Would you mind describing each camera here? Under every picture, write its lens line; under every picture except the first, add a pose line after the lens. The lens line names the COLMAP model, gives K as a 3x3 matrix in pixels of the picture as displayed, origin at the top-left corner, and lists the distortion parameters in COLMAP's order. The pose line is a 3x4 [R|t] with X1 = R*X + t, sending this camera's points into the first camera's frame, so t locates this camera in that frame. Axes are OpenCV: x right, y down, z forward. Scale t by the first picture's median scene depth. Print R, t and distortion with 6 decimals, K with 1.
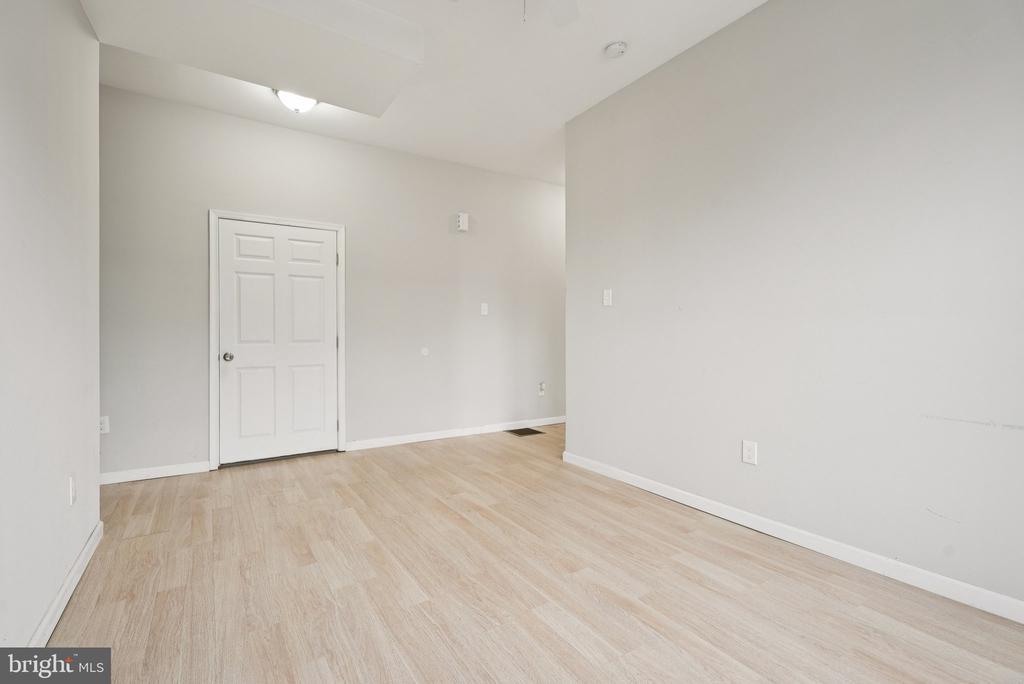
lens RADIAL K [[468.7, 0, 509.7], [0, 468.7, 340.0], [0, 0, 1]] dist [0.001067, 0.001193]
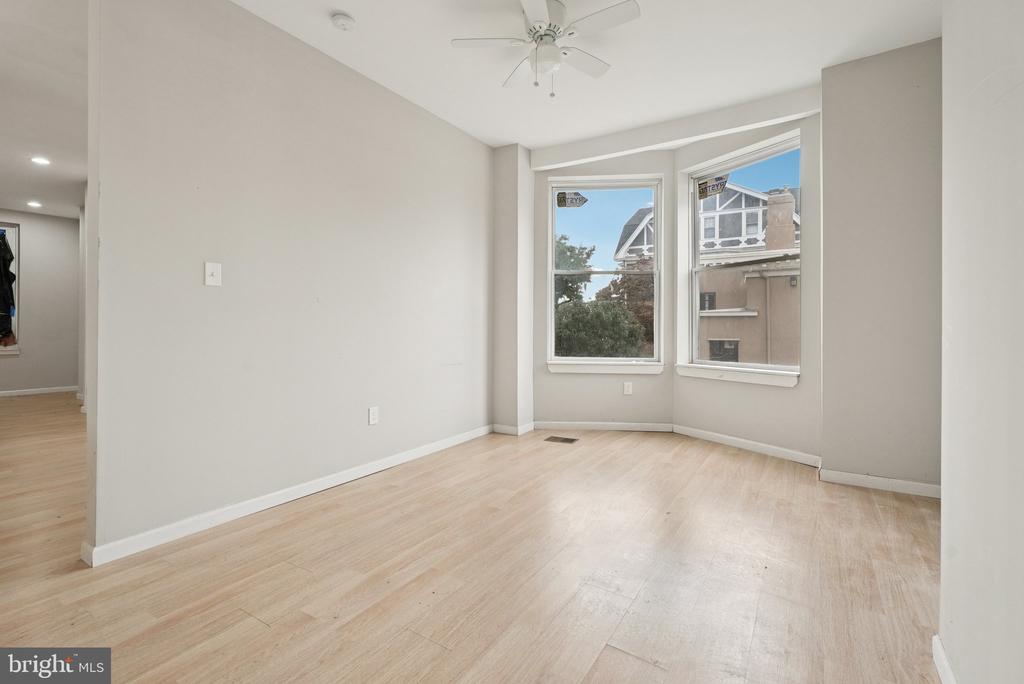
lens RADIAL K [[468.7, 0, 507.2], [0, 468.7, 326.9], [0, 0, 1]] dist [0.001067, 0.001193]
pose [[-0.410737, -0.000914, 0.911753, -0.648813], [0.014909, 0.999859, 0.007719, -0.010602], [-0.911632, 0.016764, -0.410665, 0.922532]]
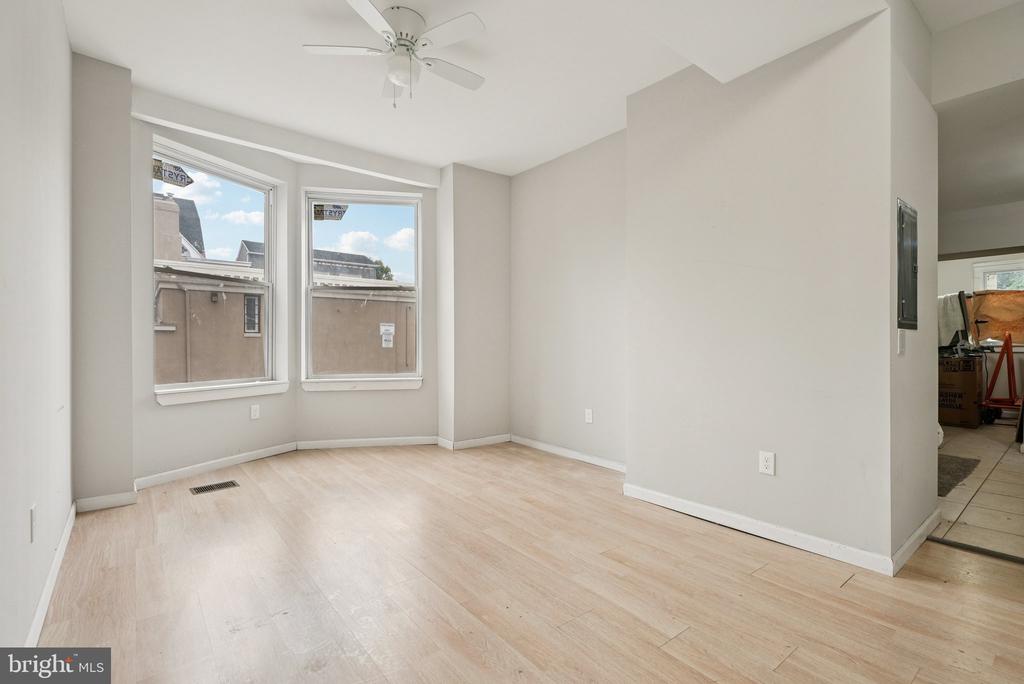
lens RADIAL K [[468.7, 0, 505.9], [0, 468.7, 346.1], [0, 0, 1]] dist [0.001067, 0.001193]
pose [[-0.995660, 0.000145, -0.093069, -0.062891], [-0.002108, 0.999707, 0.024117, -0.017439], [0.093045, 0.024208, -0.995368, 1.320765]]
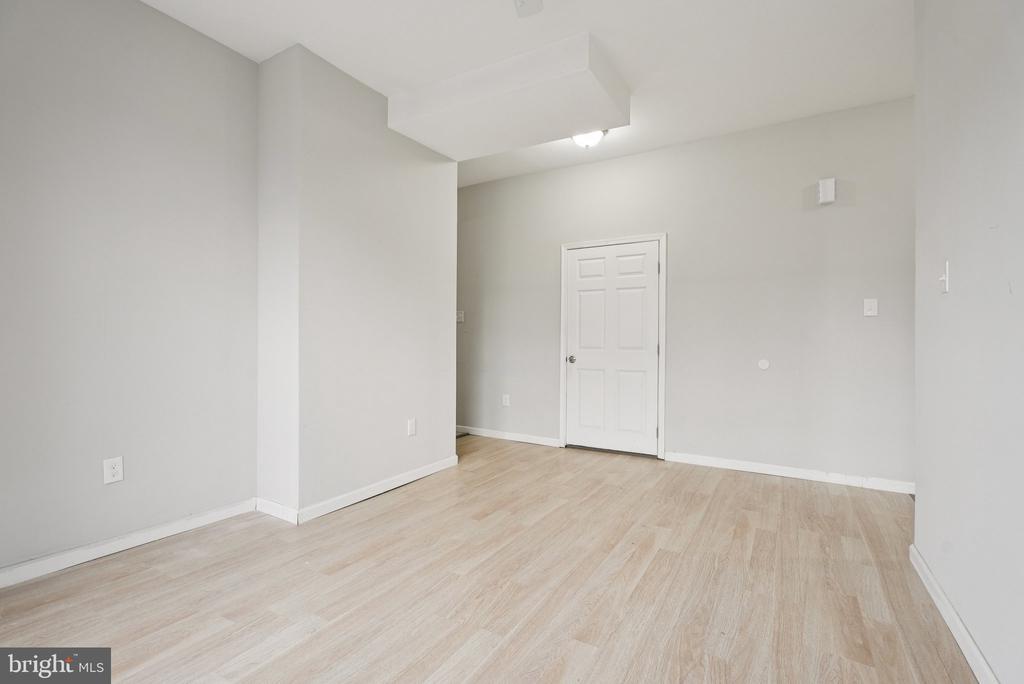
lens RADIAL K [[468.7, 0, 506.8], [0, 468.7, 341.0], [0, 0, 1]] dist [0.001067, 0.001193]
pose [[0.435644, 0.005575, -0.900102, 0.492851], [-0.019363, 0.999807, -0.003179, -0.005782], [0.899911, 0.018814, 0.435668, 0.328335]]
